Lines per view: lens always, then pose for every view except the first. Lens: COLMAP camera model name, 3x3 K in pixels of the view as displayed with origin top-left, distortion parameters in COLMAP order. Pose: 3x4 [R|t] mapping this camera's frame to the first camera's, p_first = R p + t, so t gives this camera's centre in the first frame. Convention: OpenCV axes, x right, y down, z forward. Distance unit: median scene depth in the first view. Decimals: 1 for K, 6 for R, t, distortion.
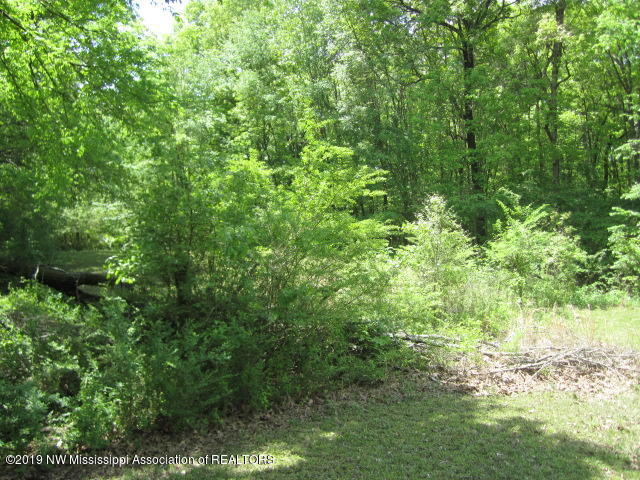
lens RADIAL K [[535.2, 0, 320.3], [0, 535.2, 242.3], [0, 0, 1]] dist [-0.053077, 0.017676]
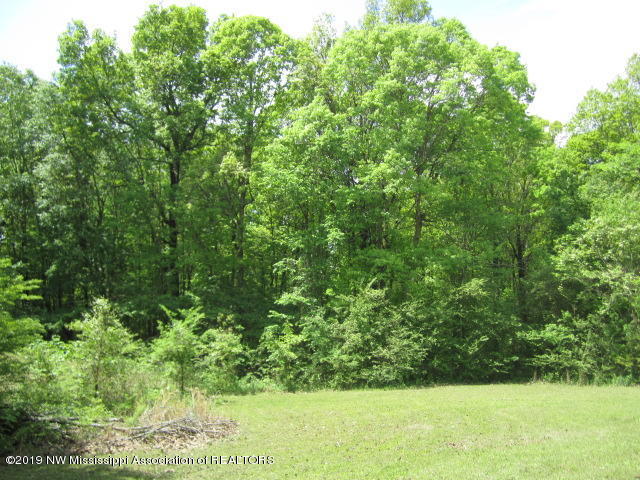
lens RADIAL K [[535.2, 0, 323.7], [0, 535.2, 240.1], [0, 0, 1]] dist [-0.053077, 0.017676]
pose [[0.873356, 0.093476, 0.478029, 0.048398], [-0.006903, 0.983689, -0.179743, -0.004636], [-0.487034, 0.153680, 0.859756, -0.182396]]
